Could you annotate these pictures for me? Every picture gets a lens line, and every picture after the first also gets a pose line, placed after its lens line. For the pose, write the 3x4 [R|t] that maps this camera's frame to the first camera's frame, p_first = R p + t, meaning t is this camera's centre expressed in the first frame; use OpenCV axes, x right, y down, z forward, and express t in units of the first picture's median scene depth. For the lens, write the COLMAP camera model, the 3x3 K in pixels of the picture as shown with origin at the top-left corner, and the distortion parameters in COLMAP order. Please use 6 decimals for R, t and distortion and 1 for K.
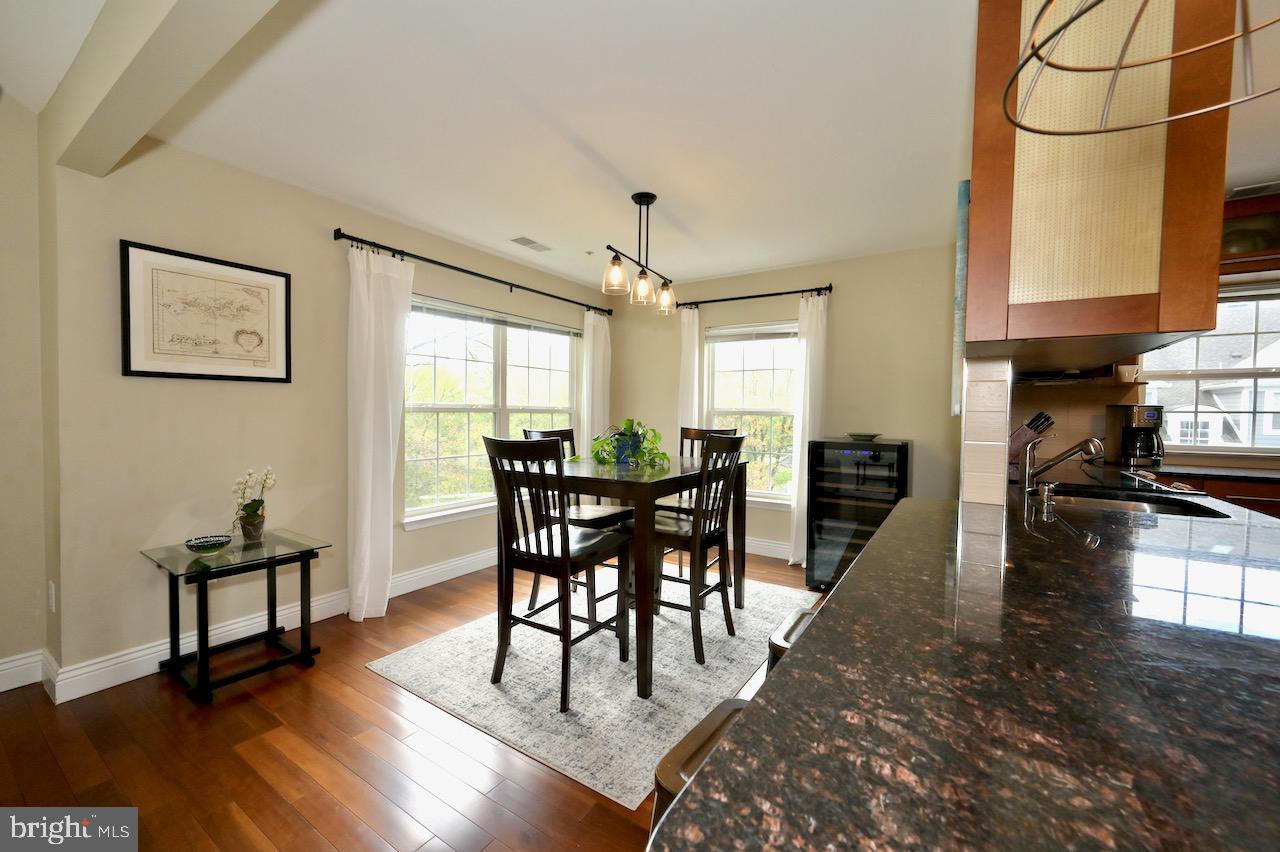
lens RADIAL K [[502.2, 0, 636.4], [0, 502.2, 429.1], [0, 0, 1]] dist [0.002634, 0.000104]
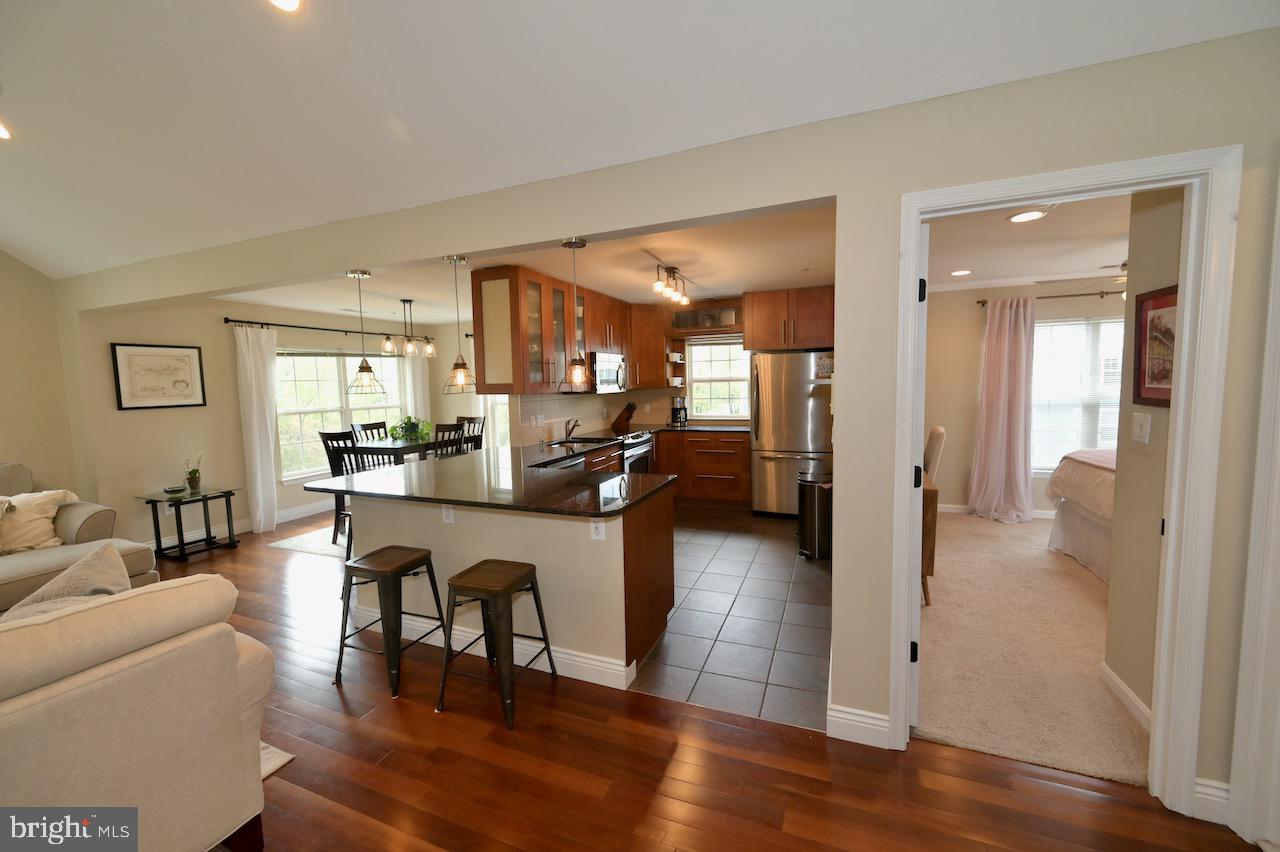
lens RADIAL K [[502.2, 0, 637.2], [0, 502.2, 425.4], [0, 0, 1]] dist [0.002634, 0.000104]
pose [[0.983041, -0.054692, 0.175039, 0.561403], [0.045807, 0.997468, 0.054406, -0.052666], [-0.177571, -0.045466, 0.983057, -1.146864]]
